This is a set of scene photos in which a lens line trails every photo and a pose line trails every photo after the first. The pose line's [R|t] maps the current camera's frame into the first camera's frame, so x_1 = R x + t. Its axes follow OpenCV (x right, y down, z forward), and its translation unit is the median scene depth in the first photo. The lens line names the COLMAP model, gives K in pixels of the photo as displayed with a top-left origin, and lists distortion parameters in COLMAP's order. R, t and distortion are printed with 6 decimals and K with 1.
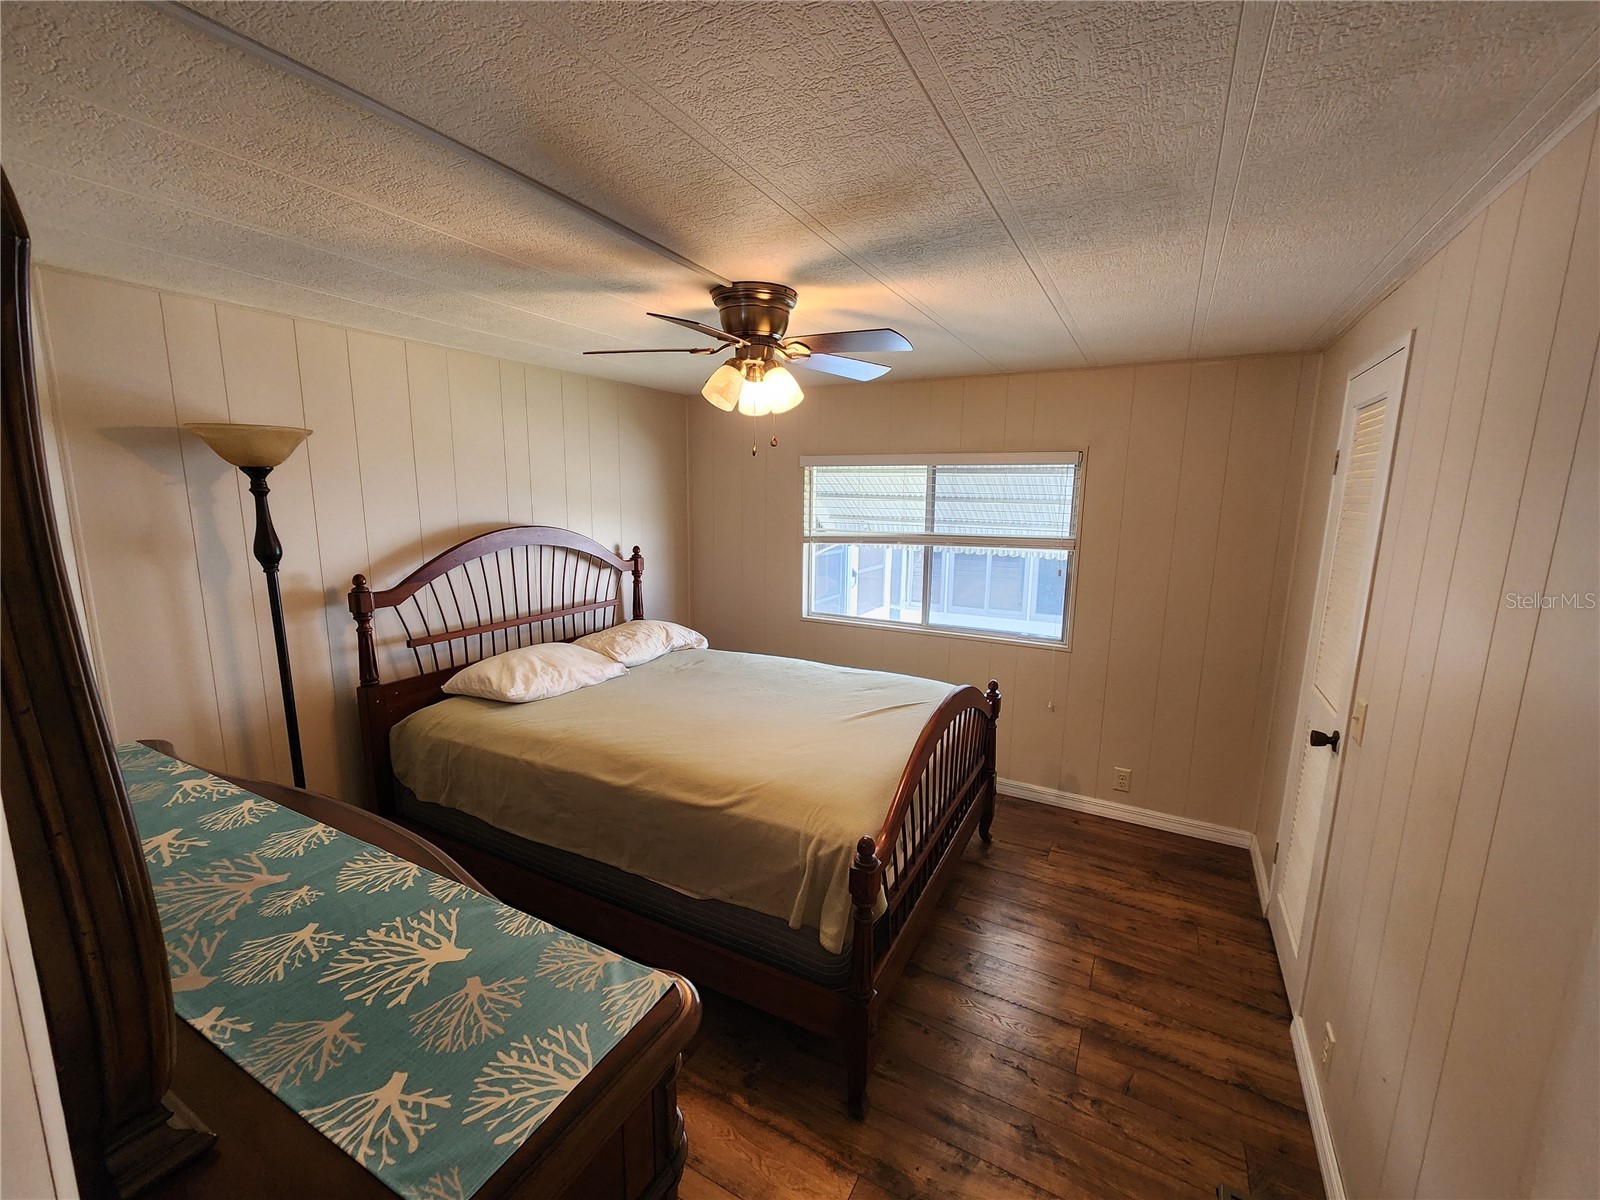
lens RADIAL K [[656.3, 0, 803.6], [0, 656.3, 600.3], [0, 0, 1]] dist [-0.000696, 0.000264]
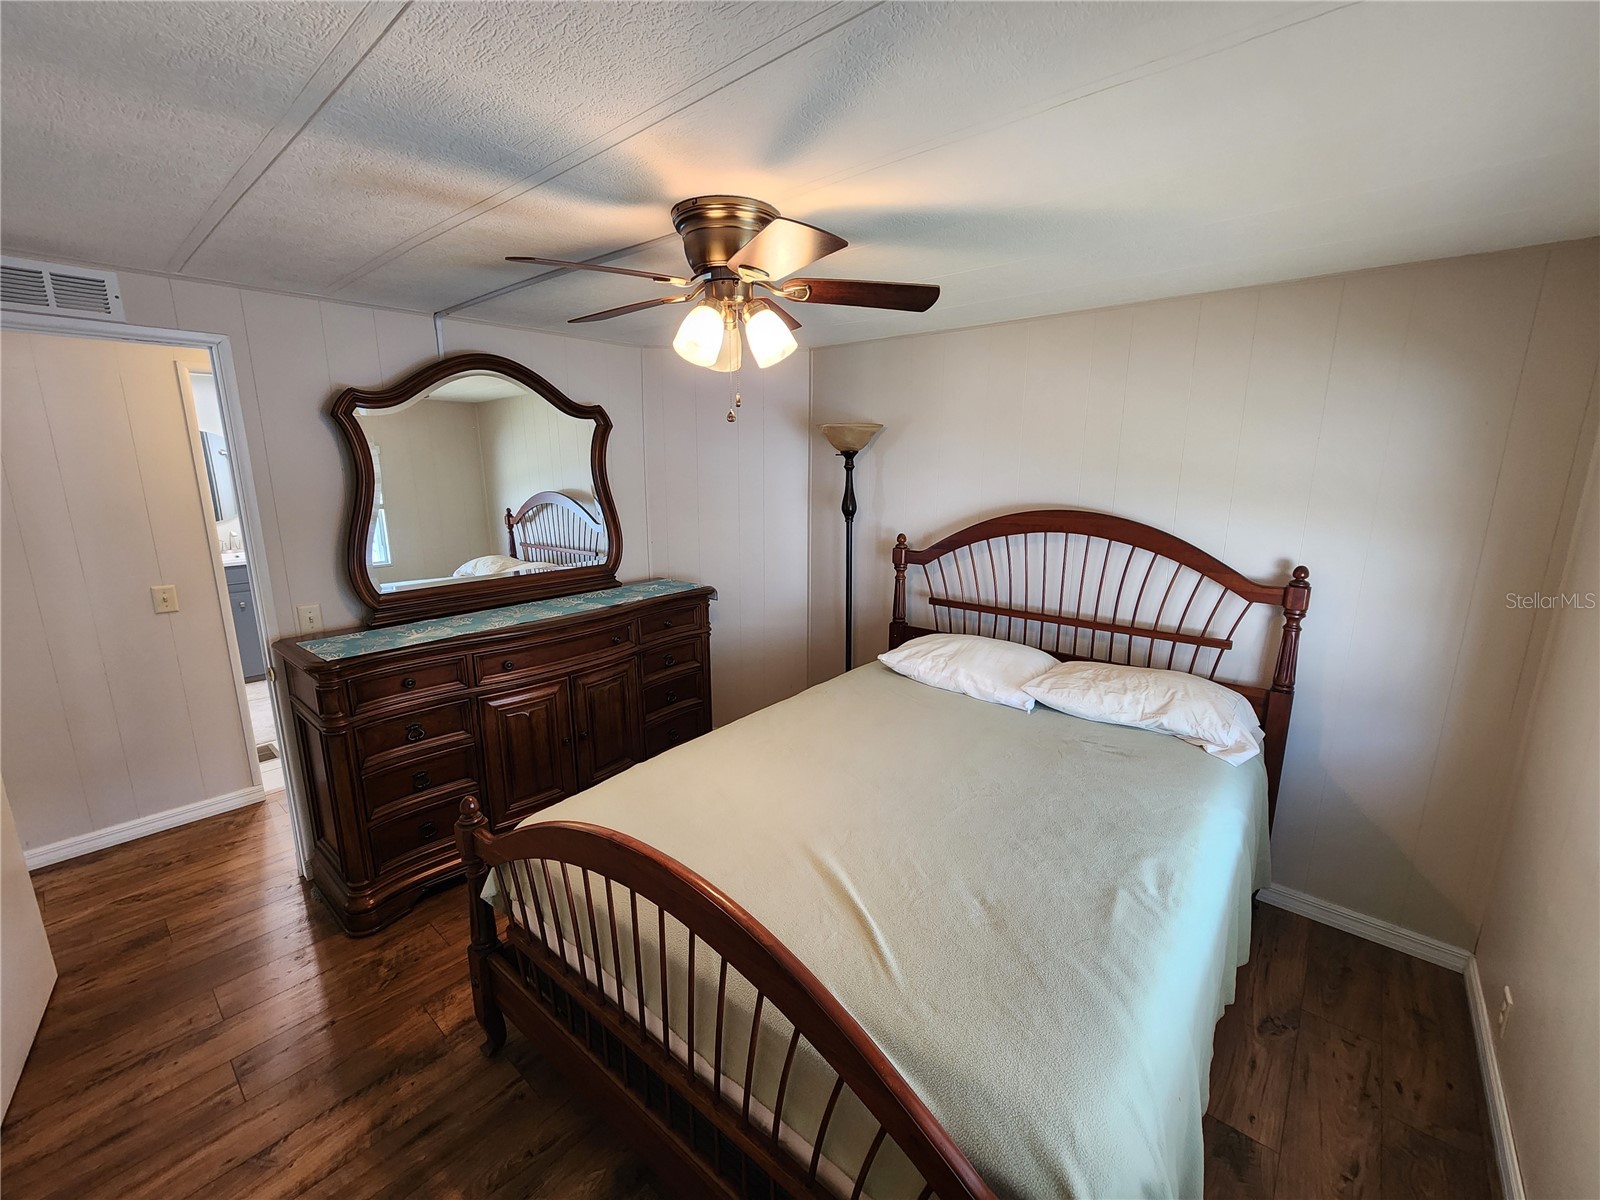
lens RADIAL K [[656.3, 0, 799.4], [0, 656.3, 597.8], [0, 0, 1]] dist [-0.000696, 0.000264]
pose [[-0.204478, 0.187343, -0.960777, 0.583219], [-0.166271, 0.960604, 0.222696, -0.165203], [0.964647, 0.205285, -0.165272, 1.013102]]
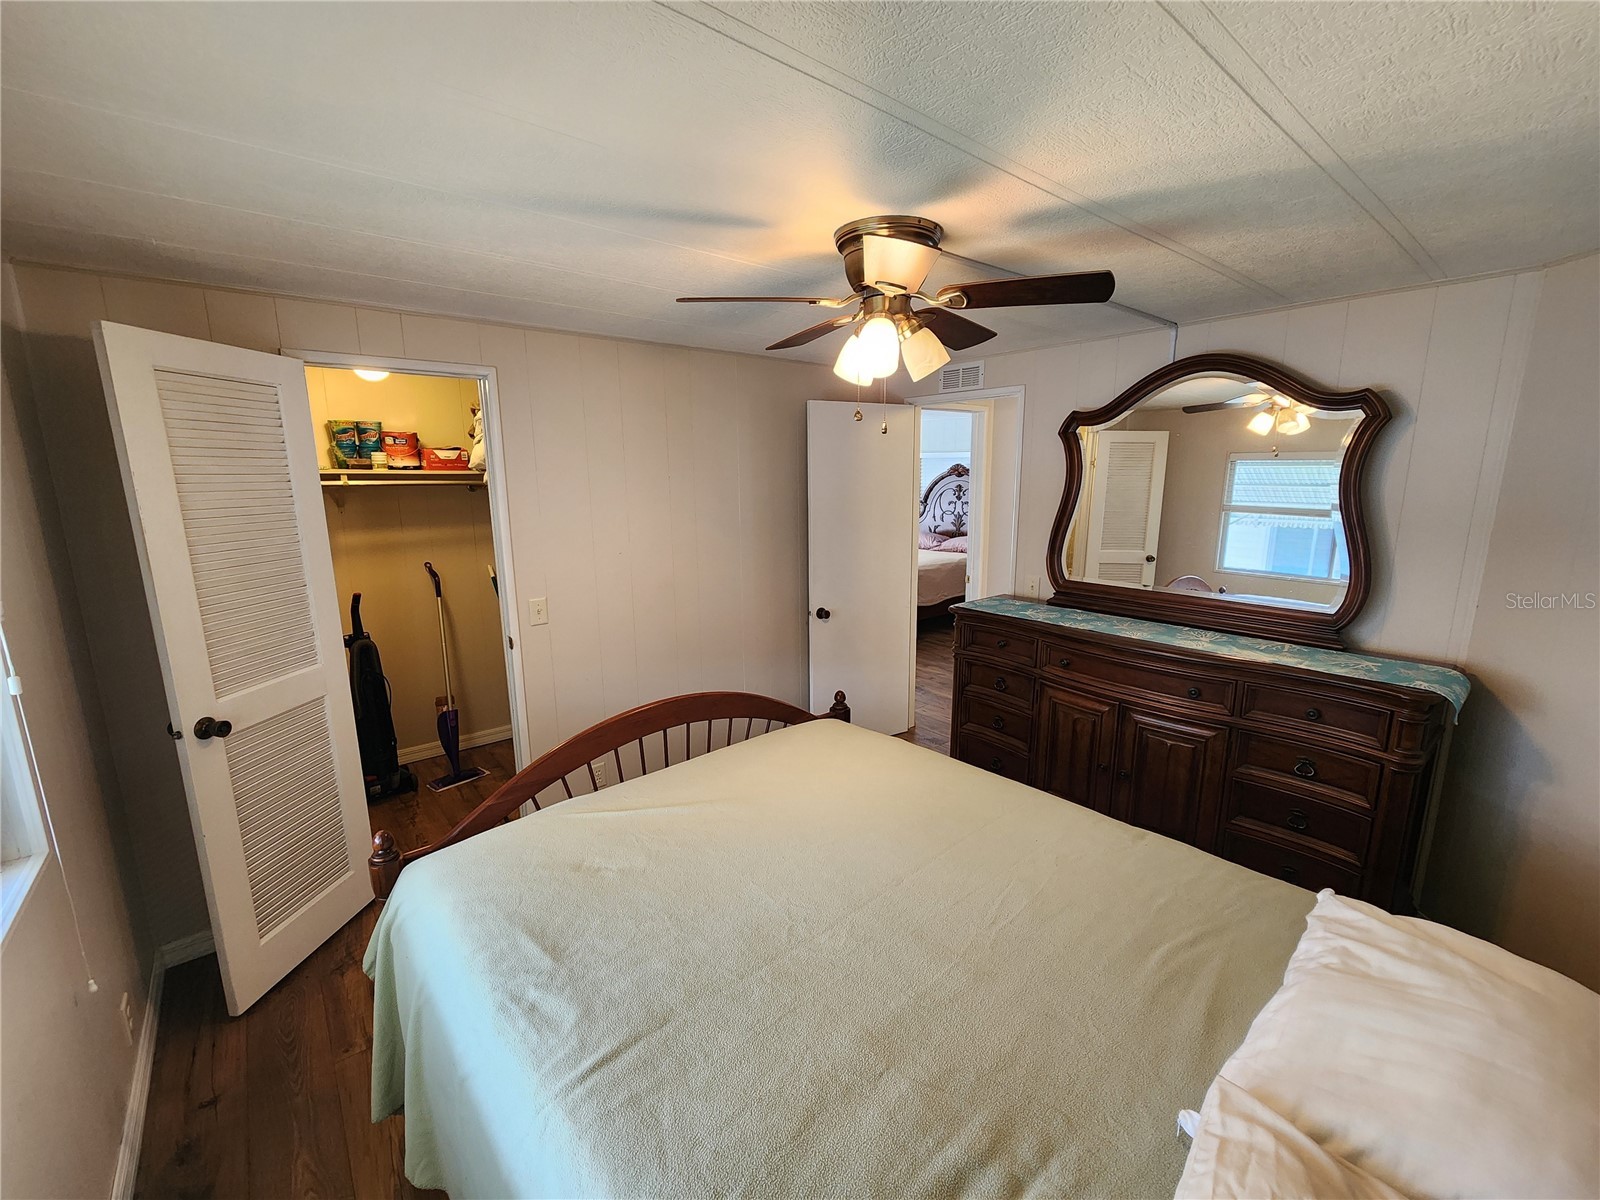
lens RADIAL K [[656.3, 0, 803.8], [0, 656.3, 599.4], [0, 0, 1]] dist [-0.000696, 0.000264]
pose [[-0.935750, -0.072375, 0.345158, -0.245906], [0.056326, 0.935480, 0.348862, -0.260505], [-0.348137, 0.345889, -0.871299, 1.480382]]
